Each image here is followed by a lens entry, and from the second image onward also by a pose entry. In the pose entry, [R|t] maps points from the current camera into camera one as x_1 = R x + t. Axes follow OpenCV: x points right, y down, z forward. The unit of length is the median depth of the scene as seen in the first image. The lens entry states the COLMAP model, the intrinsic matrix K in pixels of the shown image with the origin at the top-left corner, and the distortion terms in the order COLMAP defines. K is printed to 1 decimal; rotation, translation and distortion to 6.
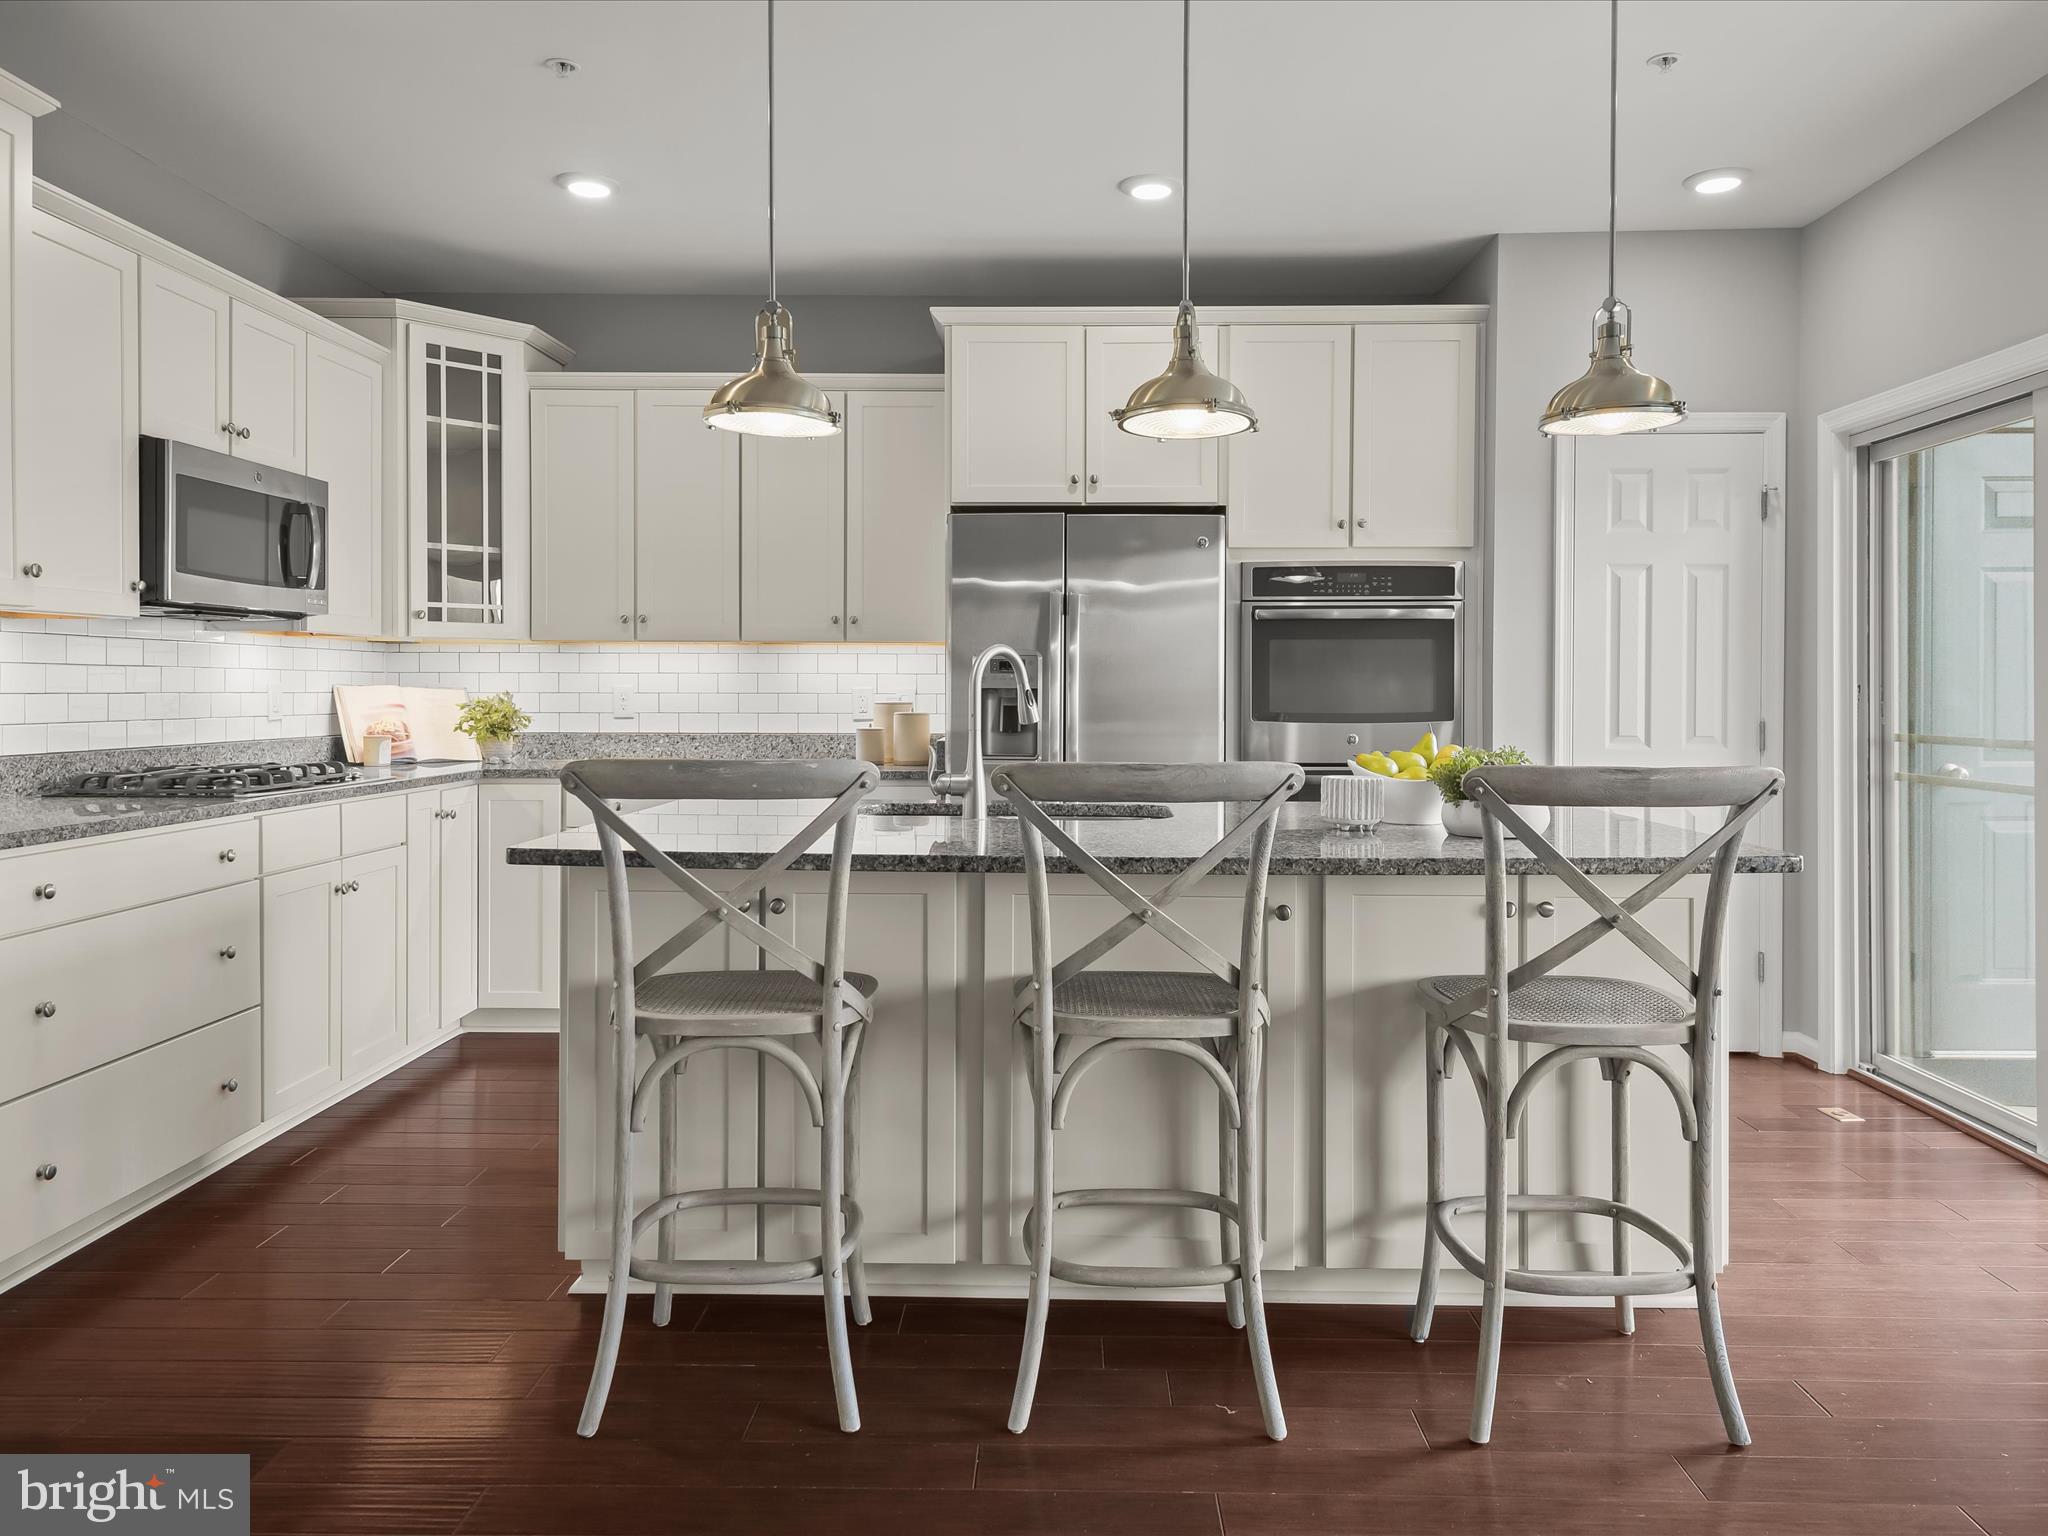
lens RADIAL K [[1431.8, 0, 1024.5], [0, 1431.8, 705.4], [0, 0, 1]] dist [0.048951, 0.001013]
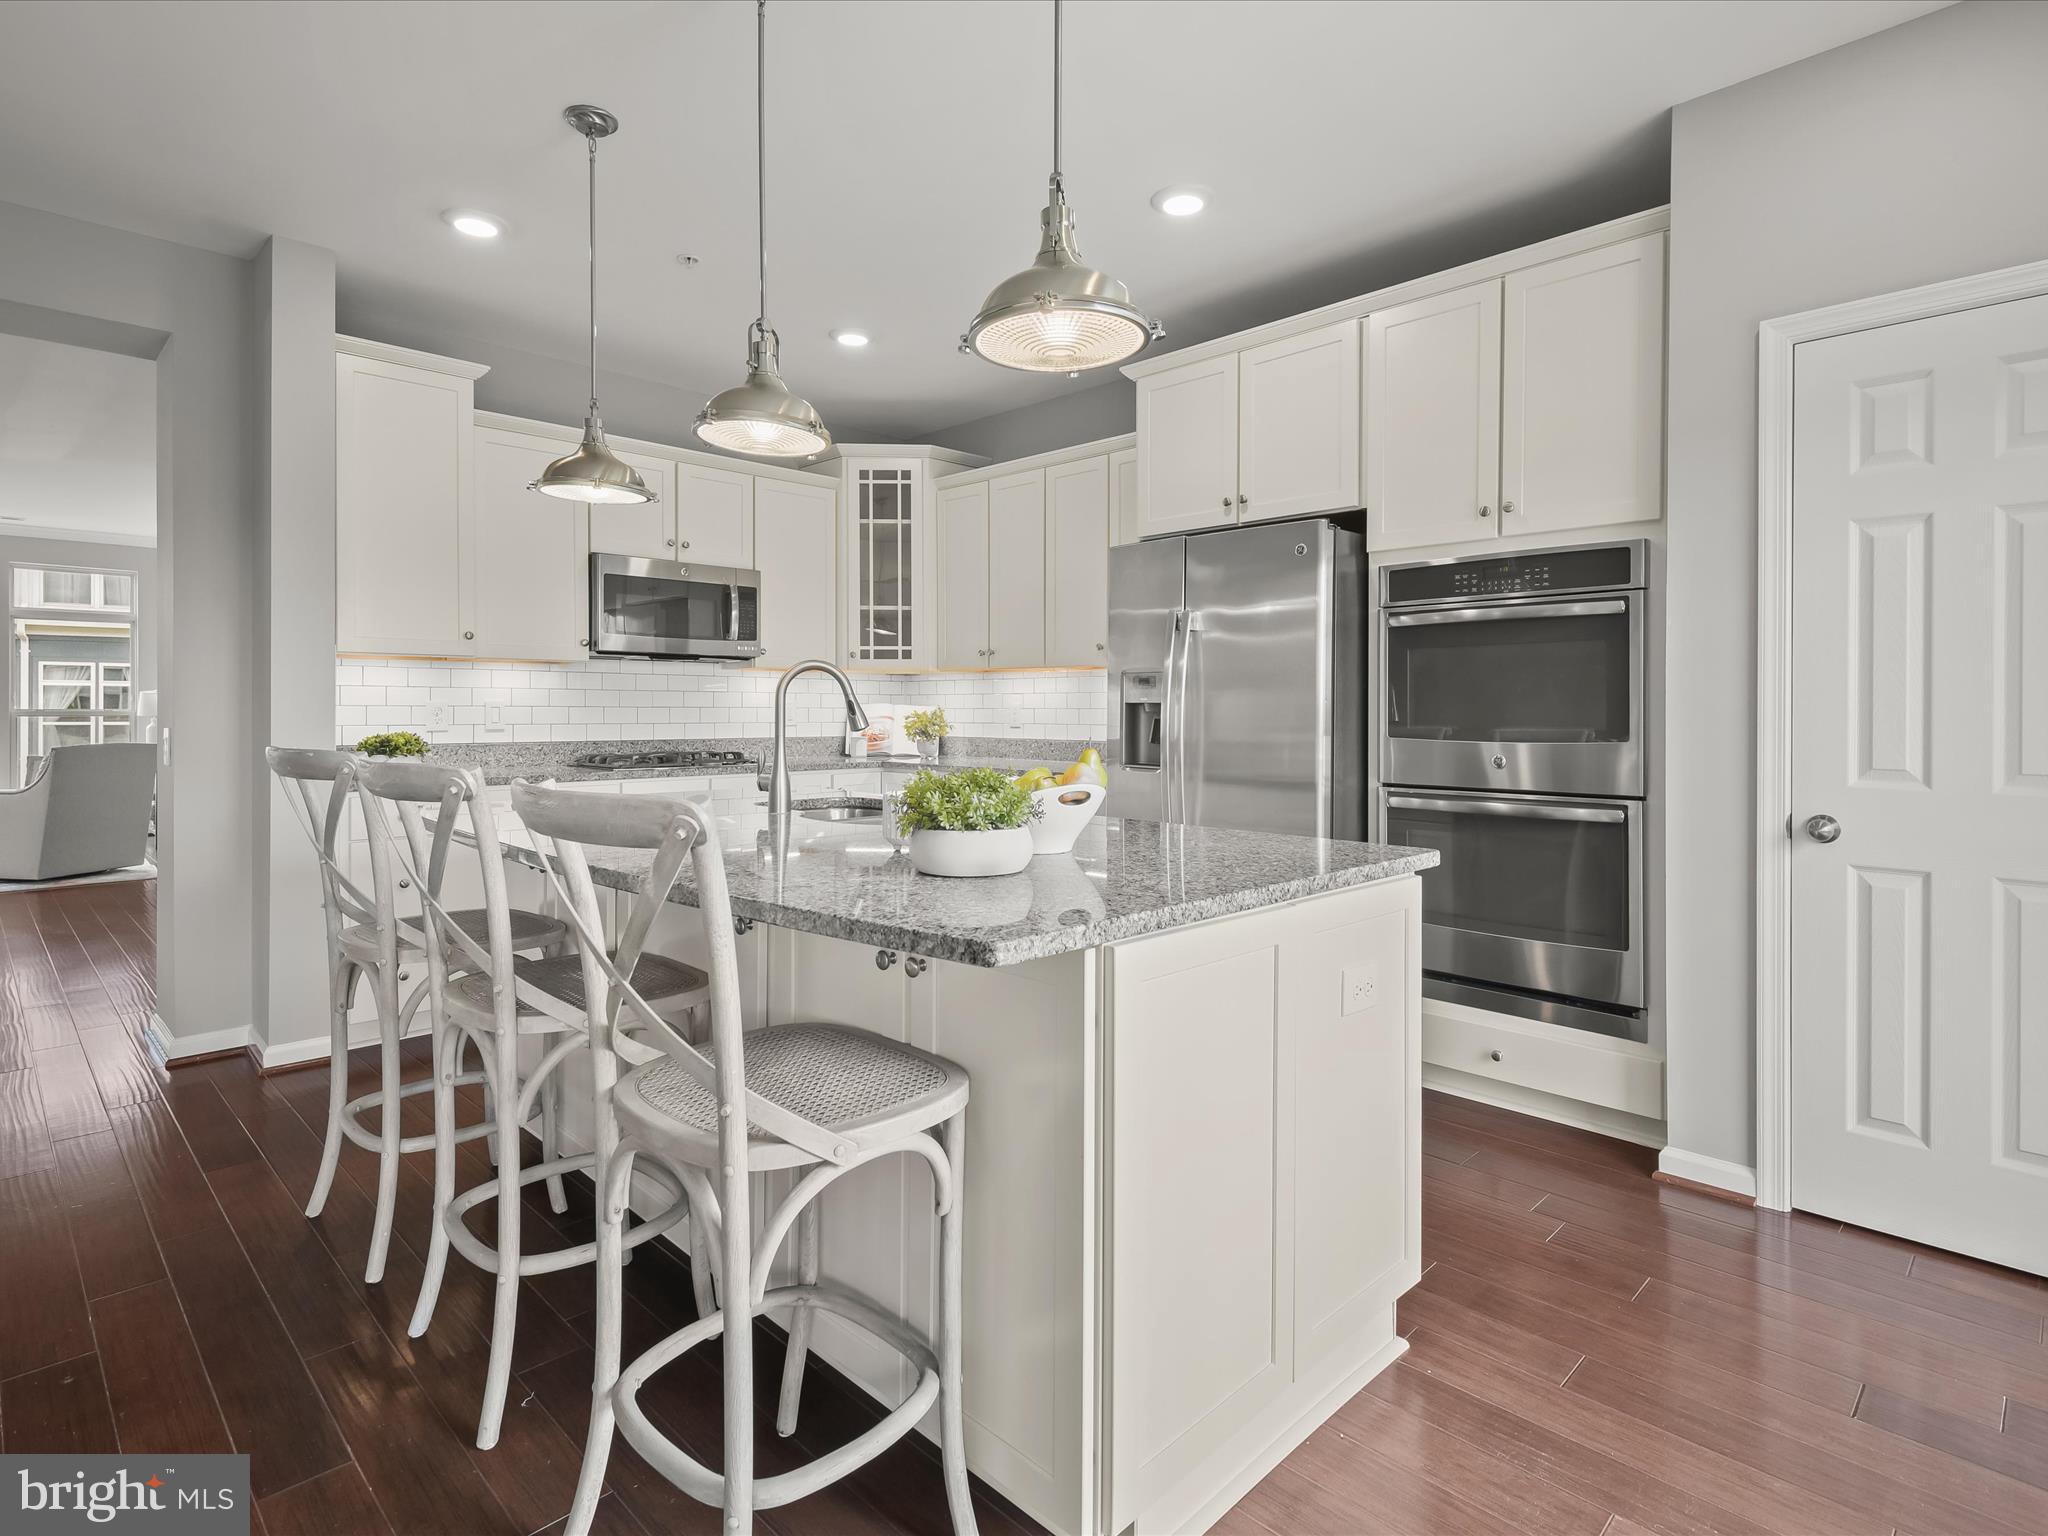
lens RADIAL K [[1054.4, 0, 1030.4], [0, 1054.4, 732.5], [0, 0, 1]] dist [0.037065, -0.025517]
pose [[0.726534, 0.014421, -0.686980, 0.455489], [-0.009698, 0.999895, 0.010734, 0.003096], [0.687062, -0.001137, 0.726598, 0.339312]]
